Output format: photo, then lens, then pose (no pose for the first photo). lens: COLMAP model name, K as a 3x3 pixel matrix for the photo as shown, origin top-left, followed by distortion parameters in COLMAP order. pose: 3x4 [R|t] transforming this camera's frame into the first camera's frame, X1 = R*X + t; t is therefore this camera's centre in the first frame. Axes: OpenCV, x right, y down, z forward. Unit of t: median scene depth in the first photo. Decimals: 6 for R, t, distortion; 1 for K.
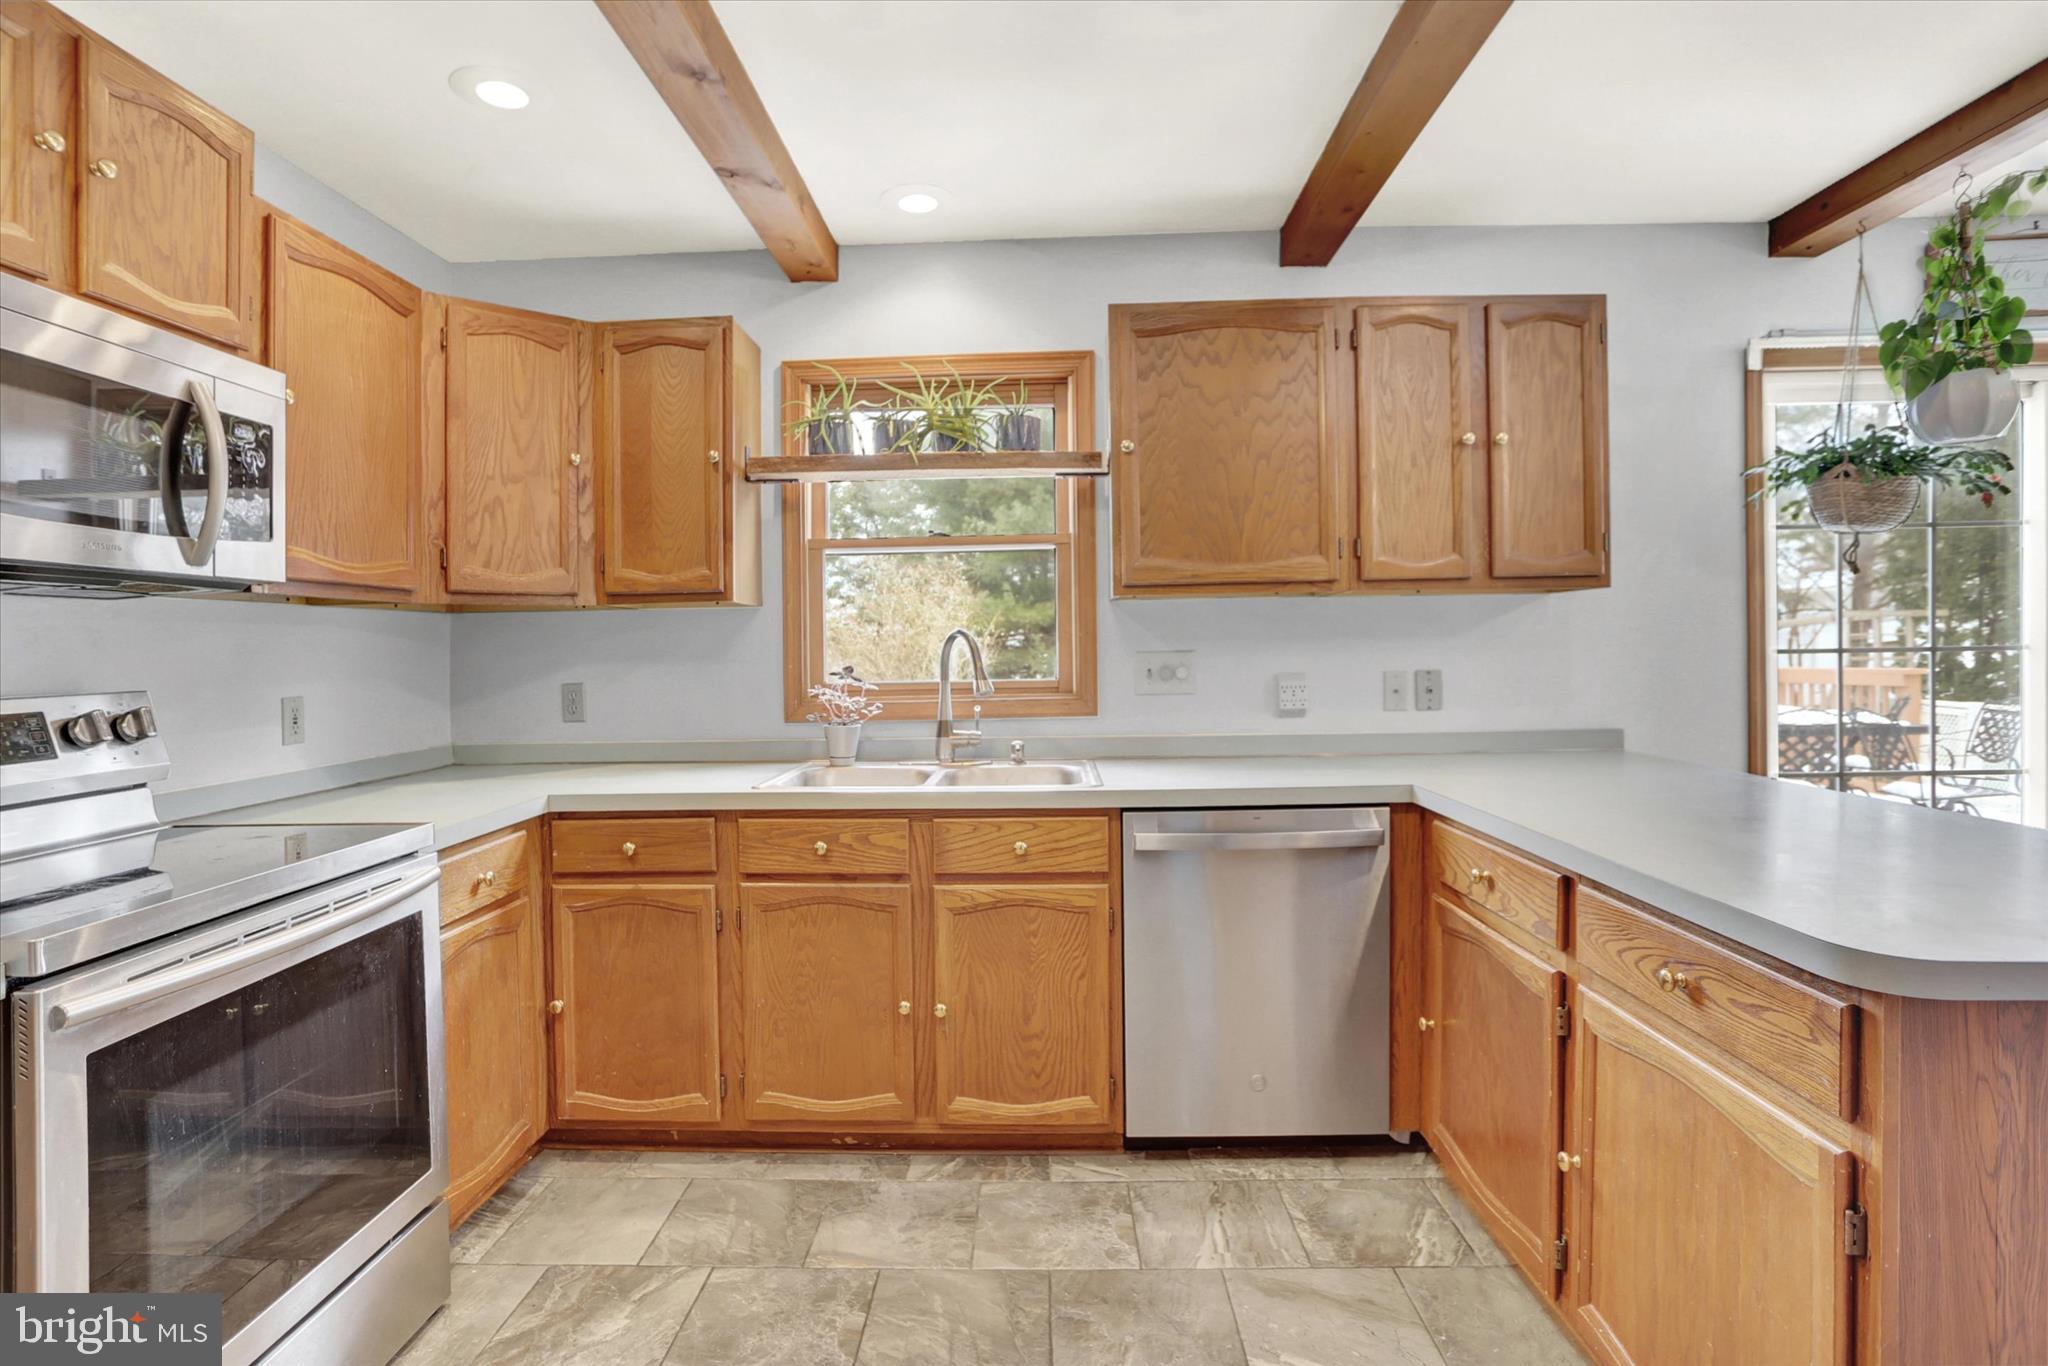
lens RADIAL K [[1021.8, 0, 997.4], [0, 1021.8, 666.7], [0, 0, 1]] dist [-0.086051, 0.037803]
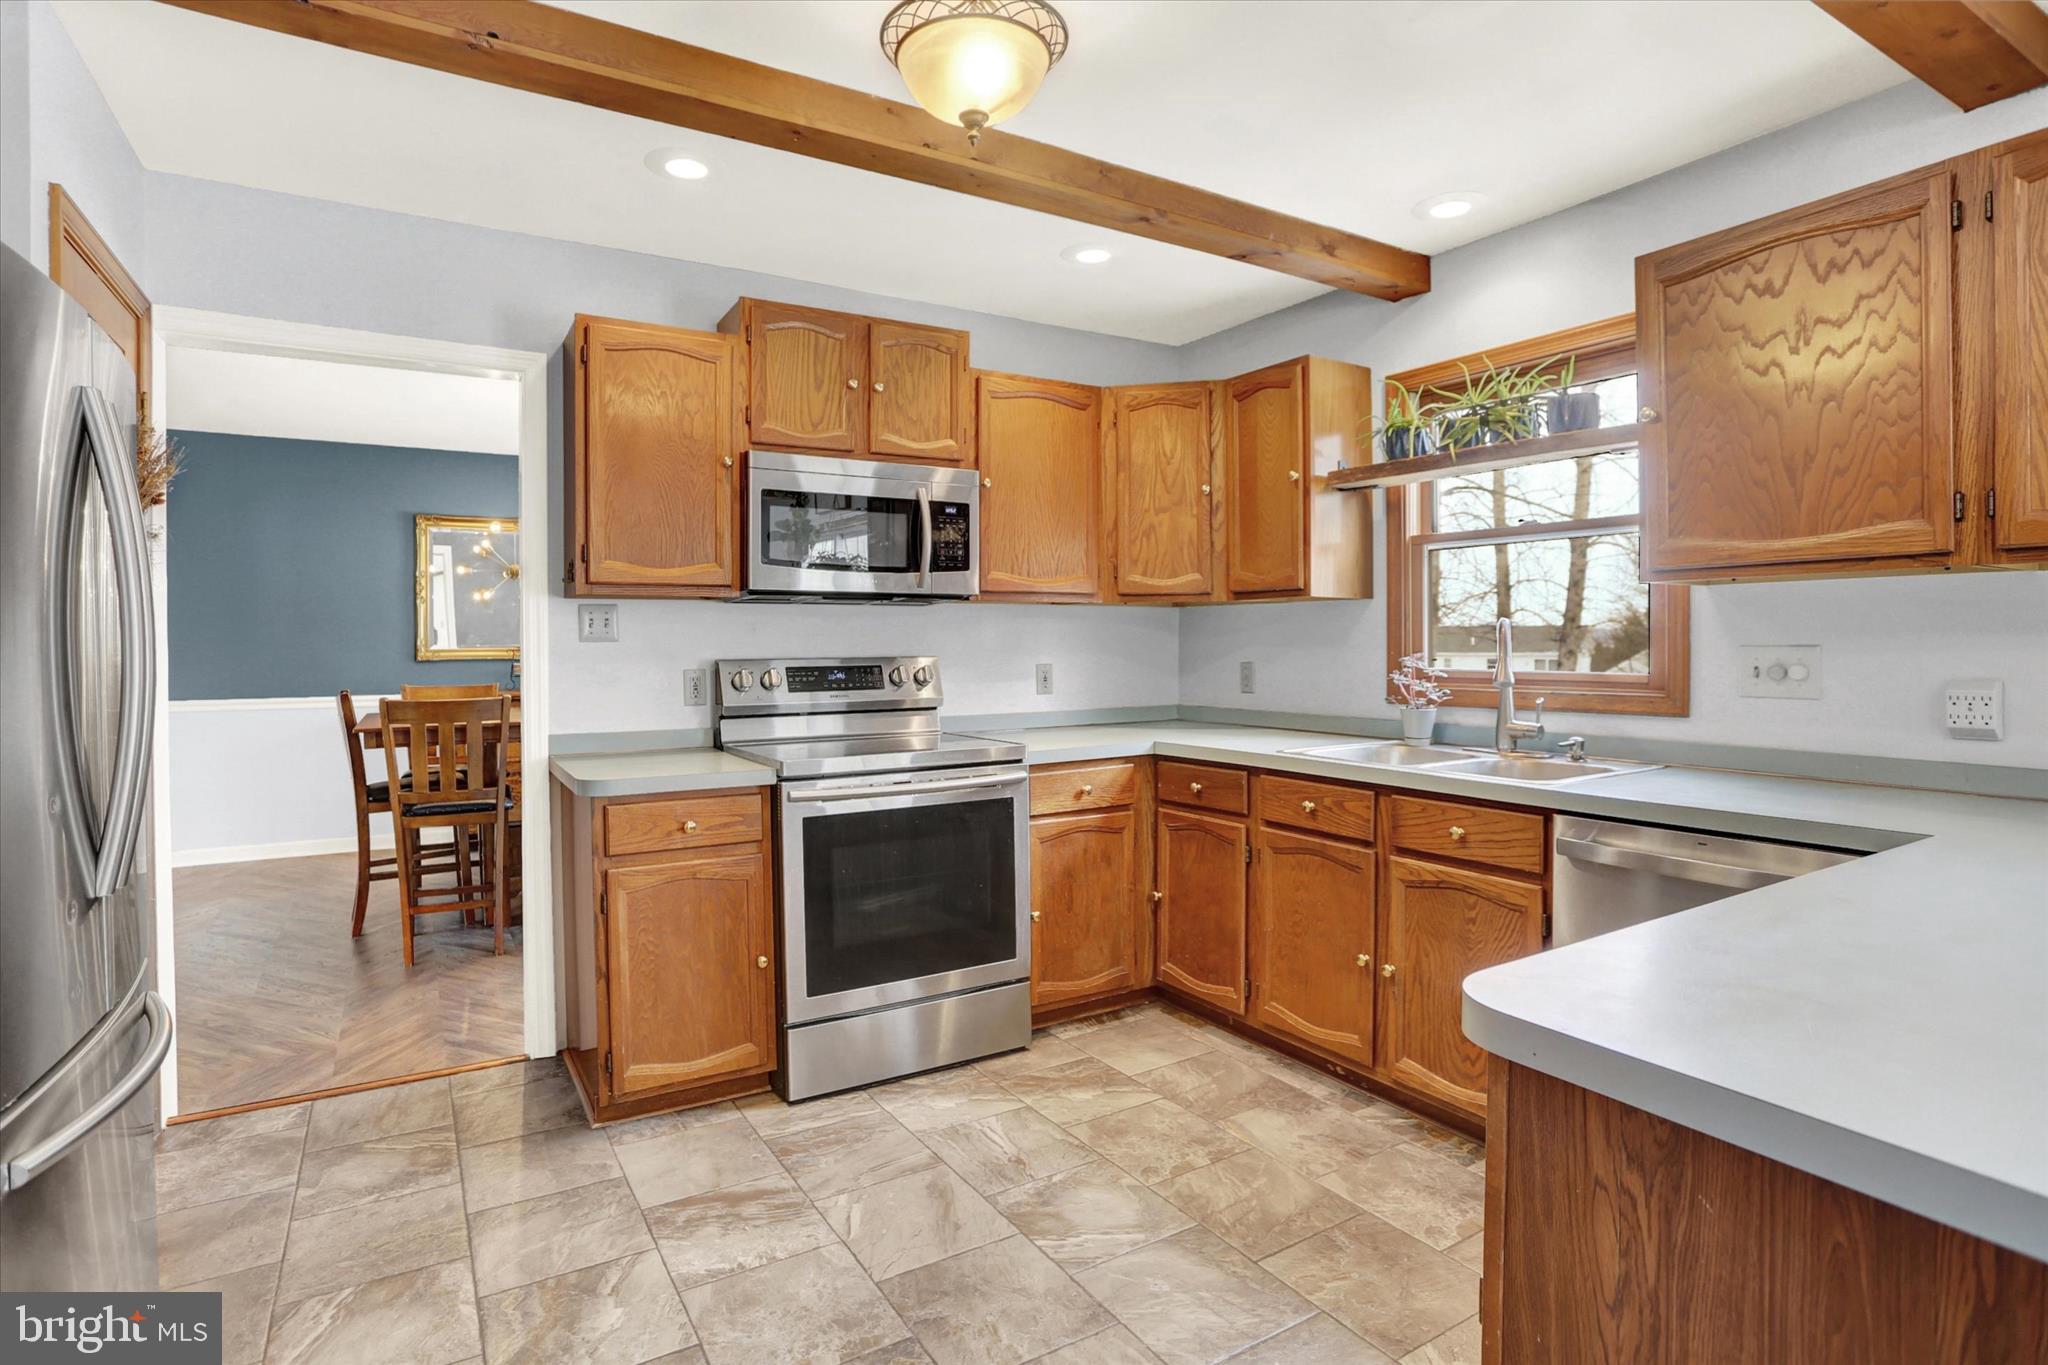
lens RADIAL K [[1016.6, 0, 975.5], [0, 1016.6, 658.9], [0, 0, 1]] dist [-0.103161, 0.036108]
pose [[0.531461, 0.029948, -0.846553, 0.577743], [-0.020802, 0.999535, 0.022301, -0.009975], [0.846827, 0.005758, 0.531837, 0.053254]]
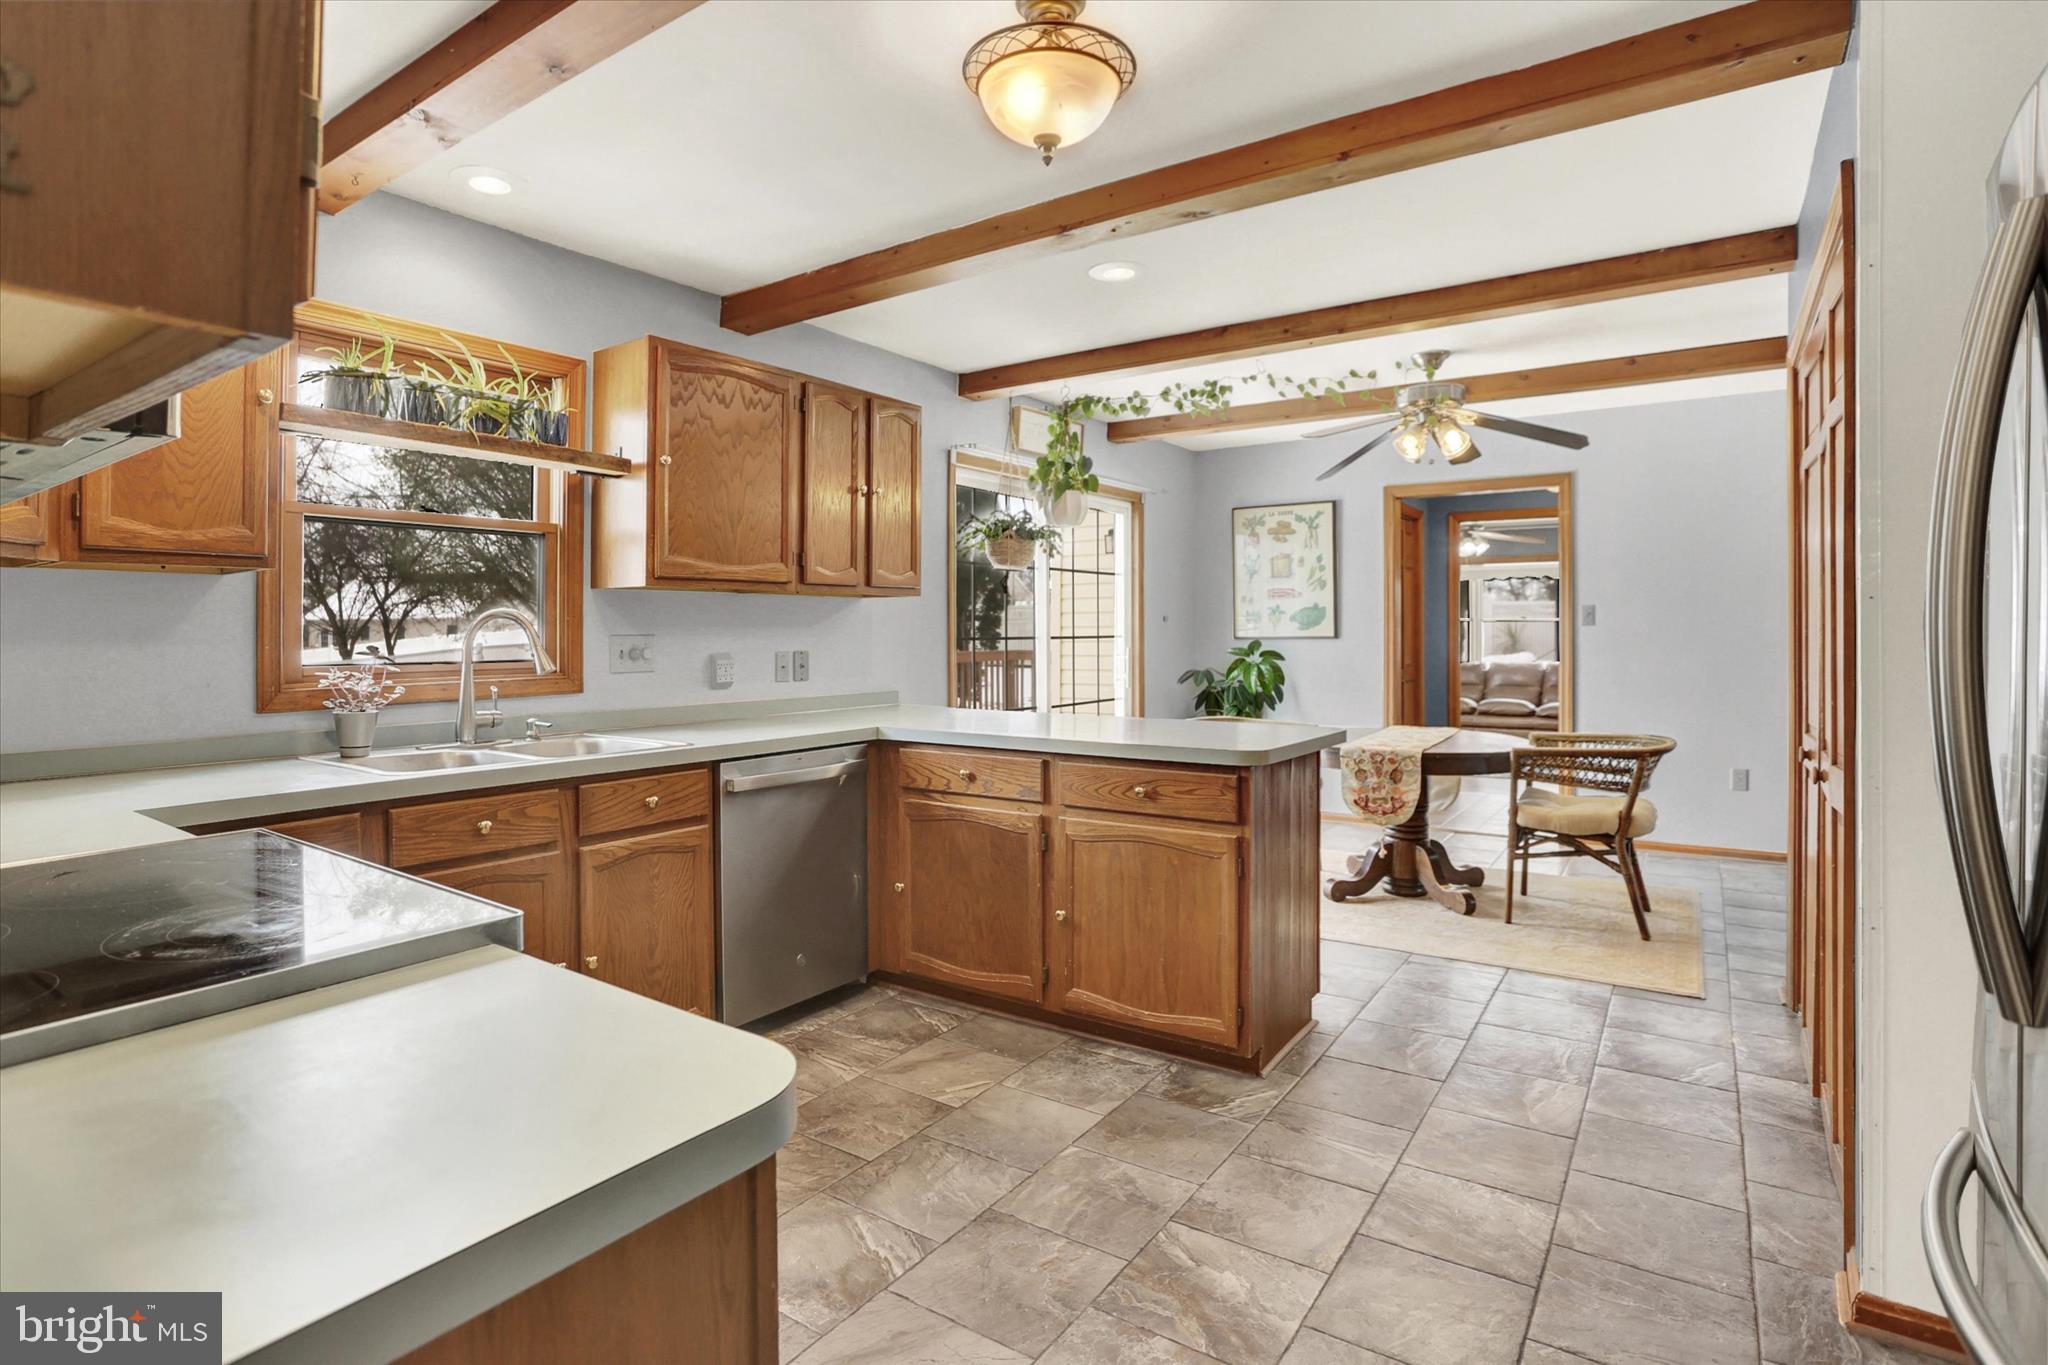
lens RADIAL K [[1039.8, 0, 995.2], [0, 1039.8, 640.6], [0, 0, 1]] dist [-0.077257, 0.039340]
pose [[0.541236, 0.008708, 0.840826, -0.714344], [0.009875, 0.999812, -0.016712, 0.017371], [-0.840813, 0.017348, 0.541048, 0.038544]]
